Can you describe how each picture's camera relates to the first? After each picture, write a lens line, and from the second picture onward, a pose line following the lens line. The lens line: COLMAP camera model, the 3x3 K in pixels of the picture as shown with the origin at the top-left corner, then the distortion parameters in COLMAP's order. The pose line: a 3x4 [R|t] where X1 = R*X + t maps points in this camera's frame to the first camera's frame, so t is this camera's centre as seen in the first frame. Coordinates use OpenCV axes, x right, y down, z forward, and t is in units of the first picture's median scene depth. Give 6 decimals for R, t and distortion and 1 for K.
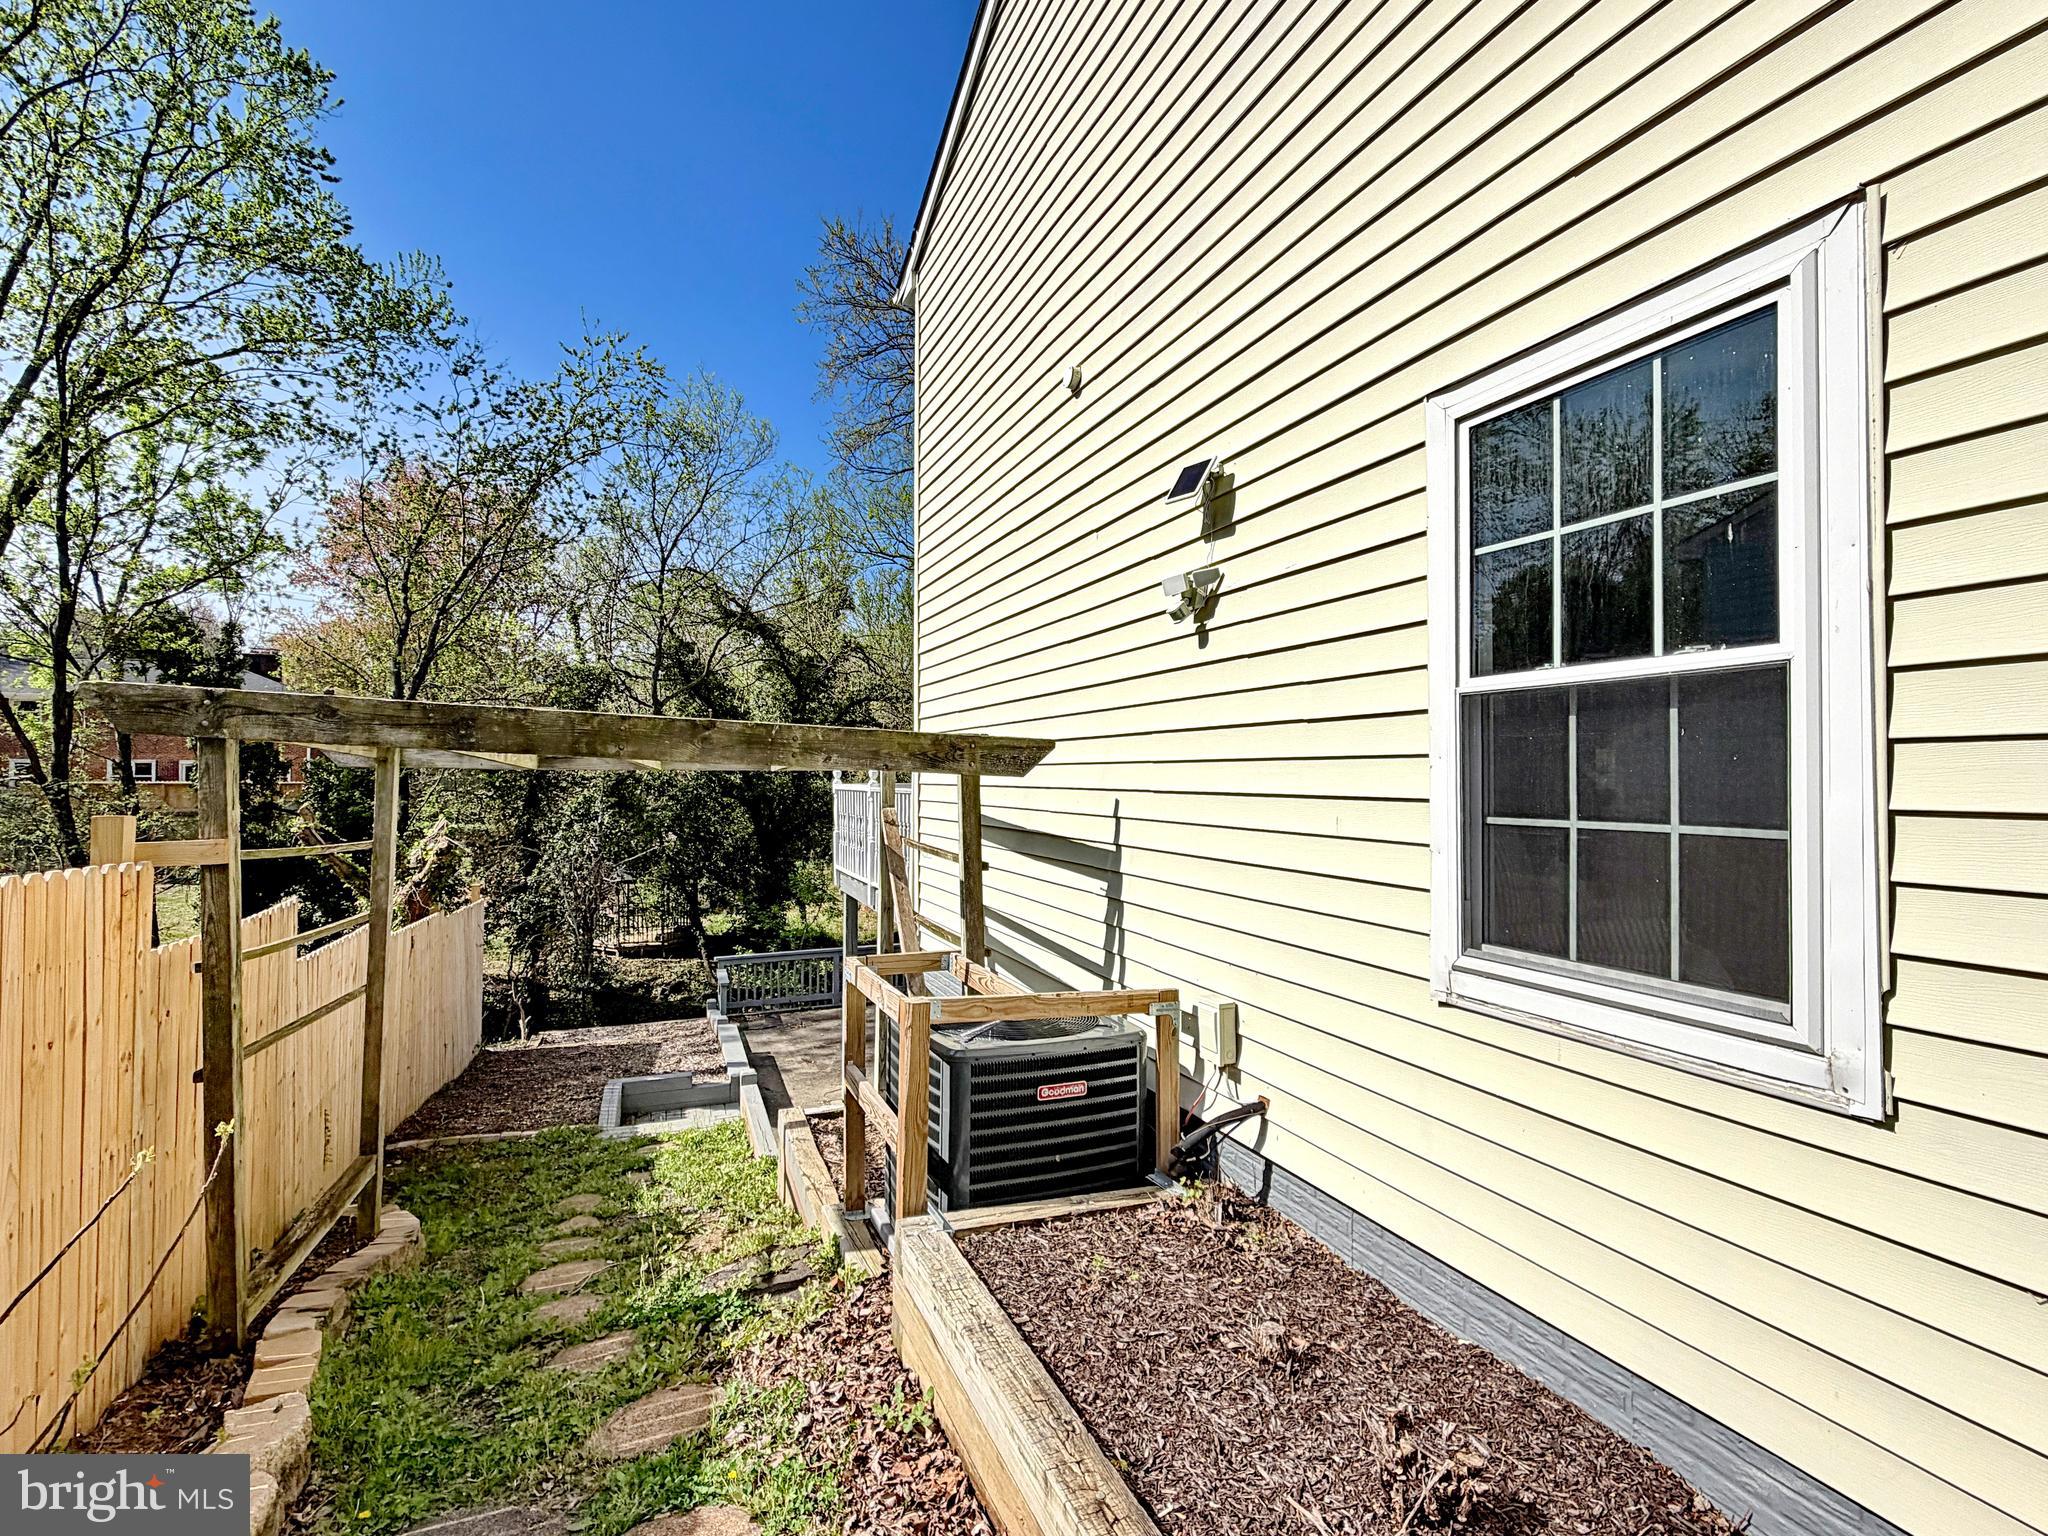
lens RADIAL K [[959.8, 0, 998.6], [0, 959.8, 769.0], [0, 0, 1]] dist [0.030998, 0.000040]
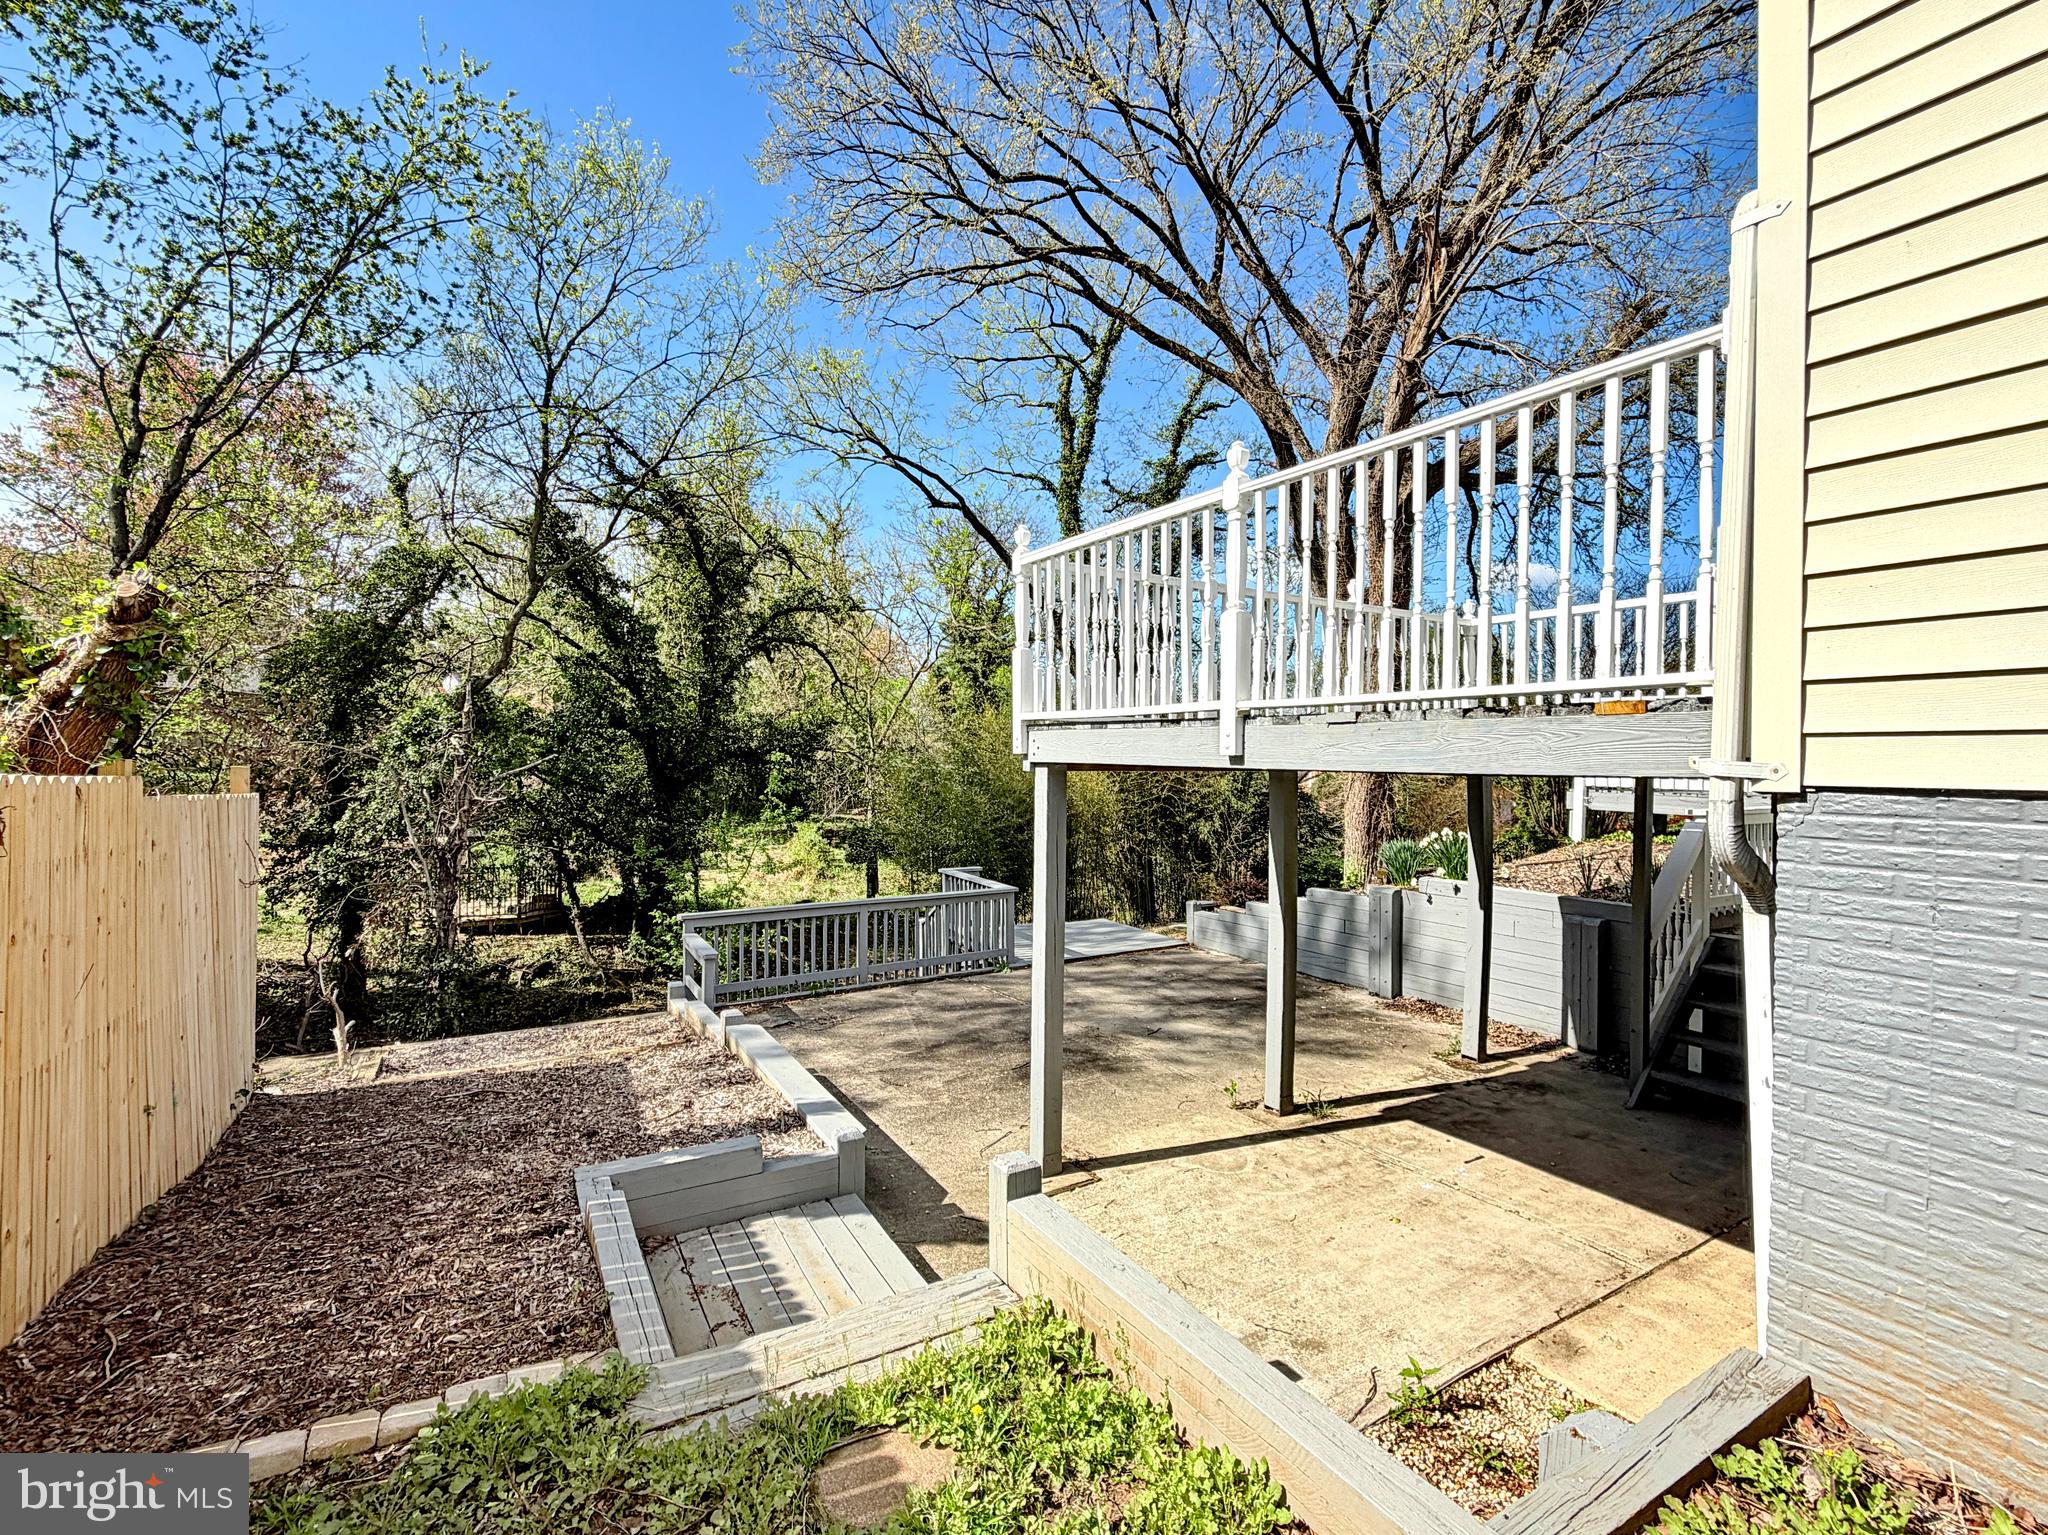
lens RADIAL K [[956.3, 0, 1022.2], [0, 956.3, 759.1], [0, 0, 1]] dist [0.012067, 0.000827]
pose [[0.984859, 0.007914, 0.173174, -0.119695], [-0.010574, 0.999840, 0.014439, 0.054330], [-0.173032, -0.016052, 0.984785, 0.230500]]
